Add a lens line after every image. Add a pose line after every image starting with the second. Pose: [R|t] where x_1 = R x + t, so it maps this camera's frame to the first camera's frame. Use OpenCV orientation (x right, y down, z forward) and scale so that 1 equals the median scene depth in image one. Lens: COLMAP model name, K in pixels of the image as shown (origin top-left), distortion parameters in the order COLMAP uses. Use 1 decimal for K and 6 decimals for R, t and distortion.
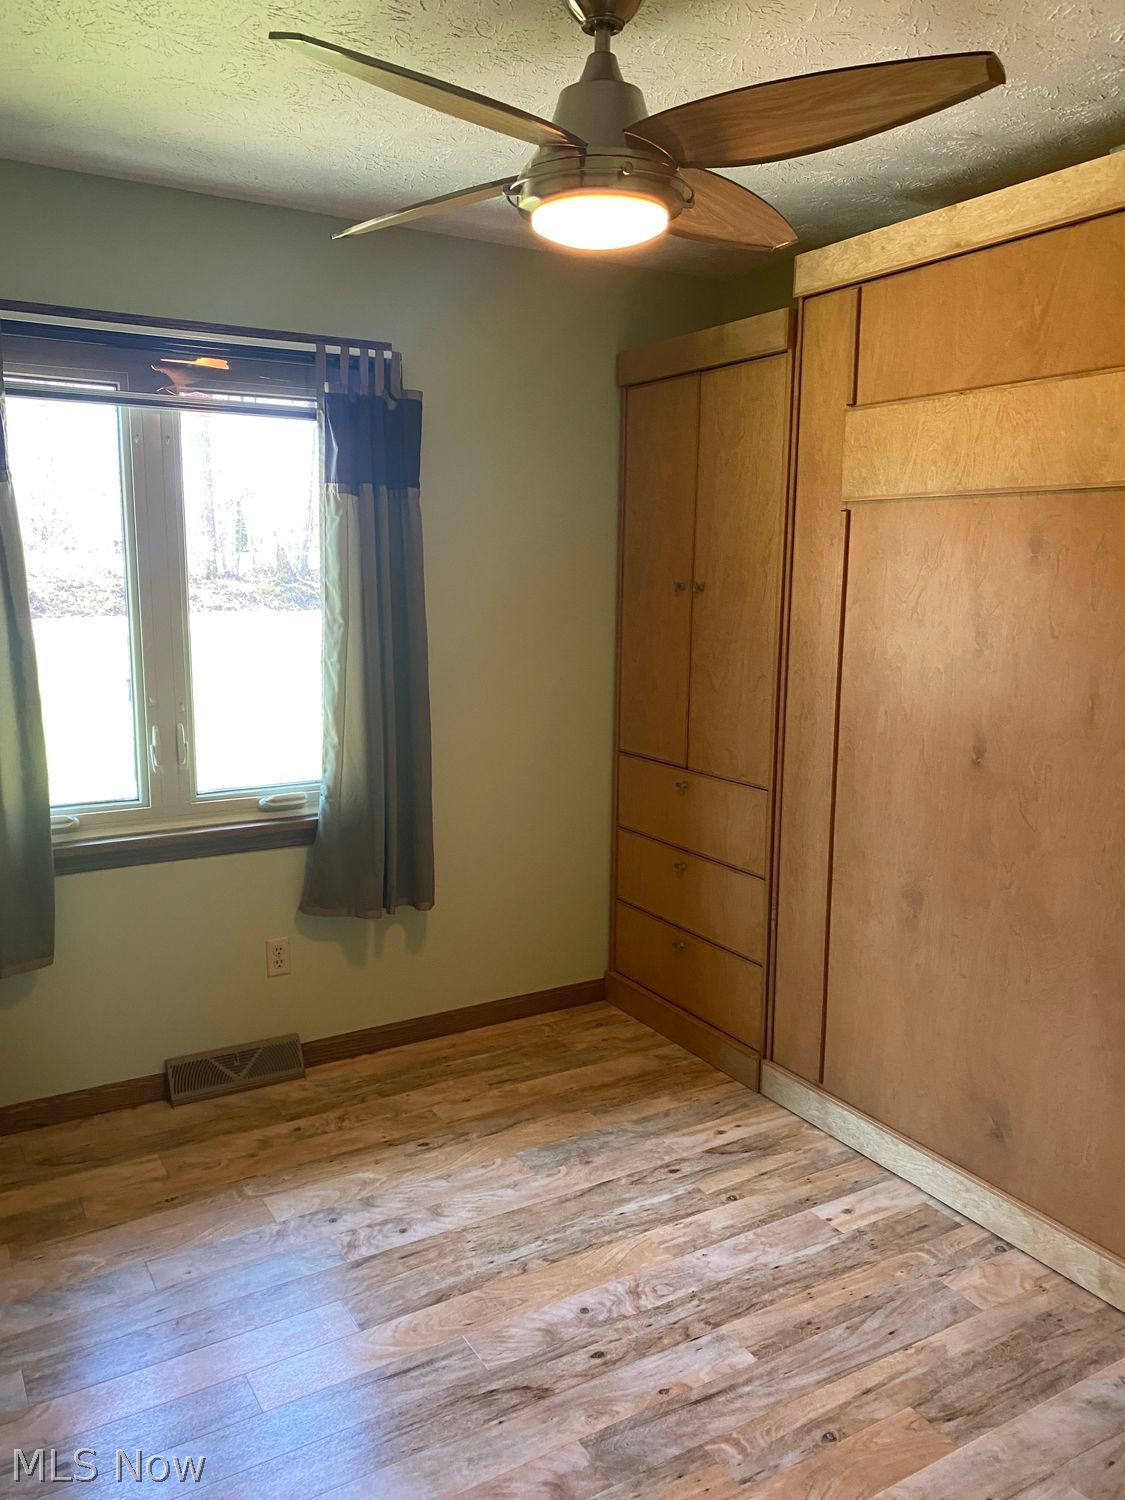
lens RADIAL K [[1145.4, 0, 553.6], [0, 1145.4, 757.2], [0, 0, 1]] dist [0.000643, 0.007869]
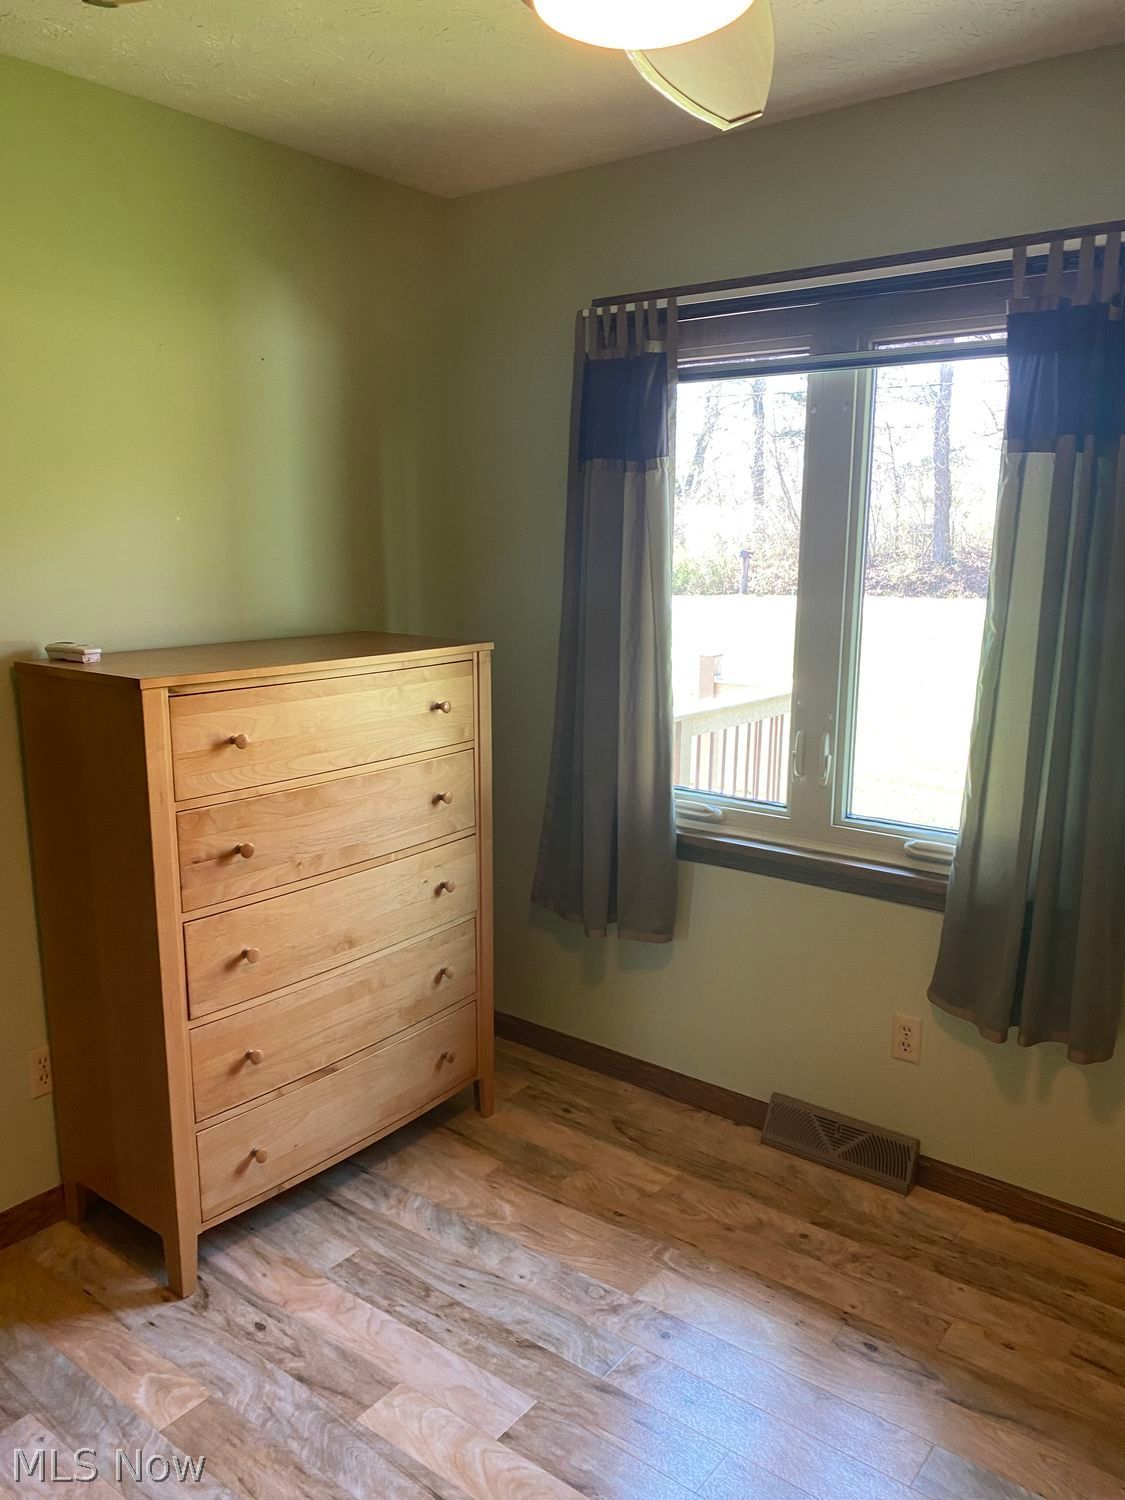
lens RADIAL K [[1145.4, 0, 556.3], [0, 1145.4, 753.0], [0, 0, 1]] dist [0.000643, 0.007869]
pose [[0.363324, 0.168931, -0.916220, 0.397979], [-0.155097, 0.980668, 0.119311, -0.085270], [0.918663, 0.098754, 0.382500, 0.472495]]
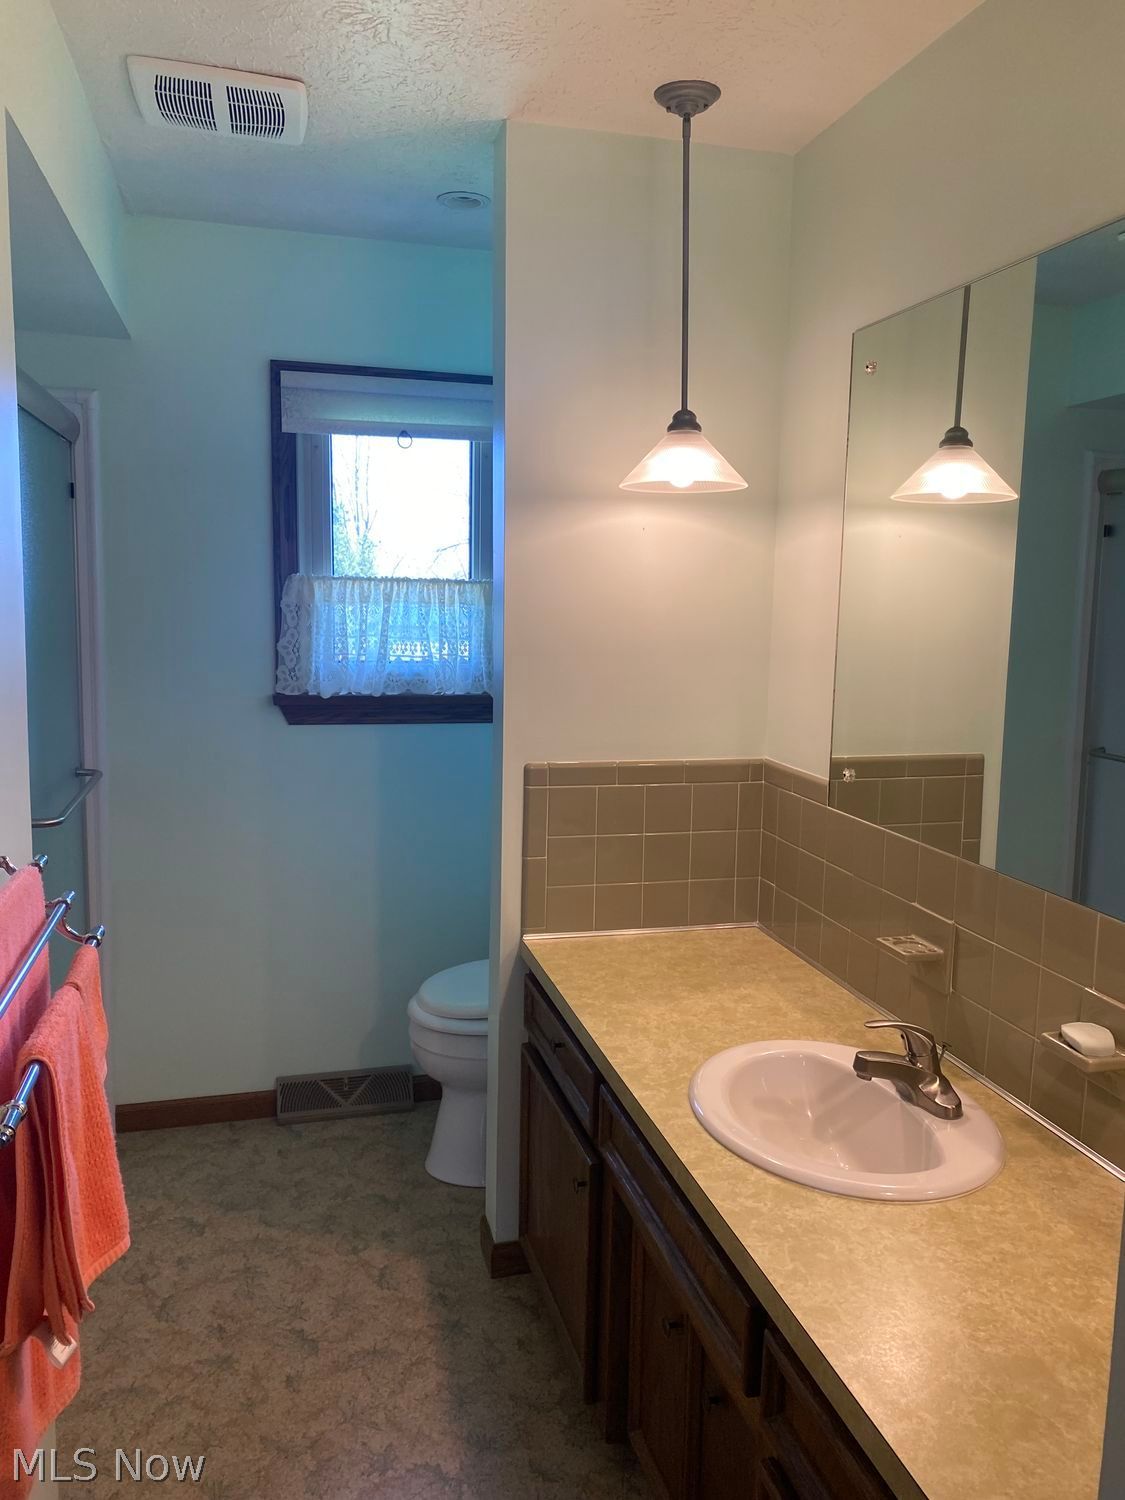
lens RADIAL K [[1145.4, 0, 560.2], [0, 1145.4, 741.0], [0, 0, 1]] dist [0.000643, 0.007869]
pose [[0.959892, 0.043386, -0.276993, 0.166138], [-0.051983, 0.998365, -0.023766, -0.017640], [0.275509, 0.037212, 0.960578, 0.099721]]
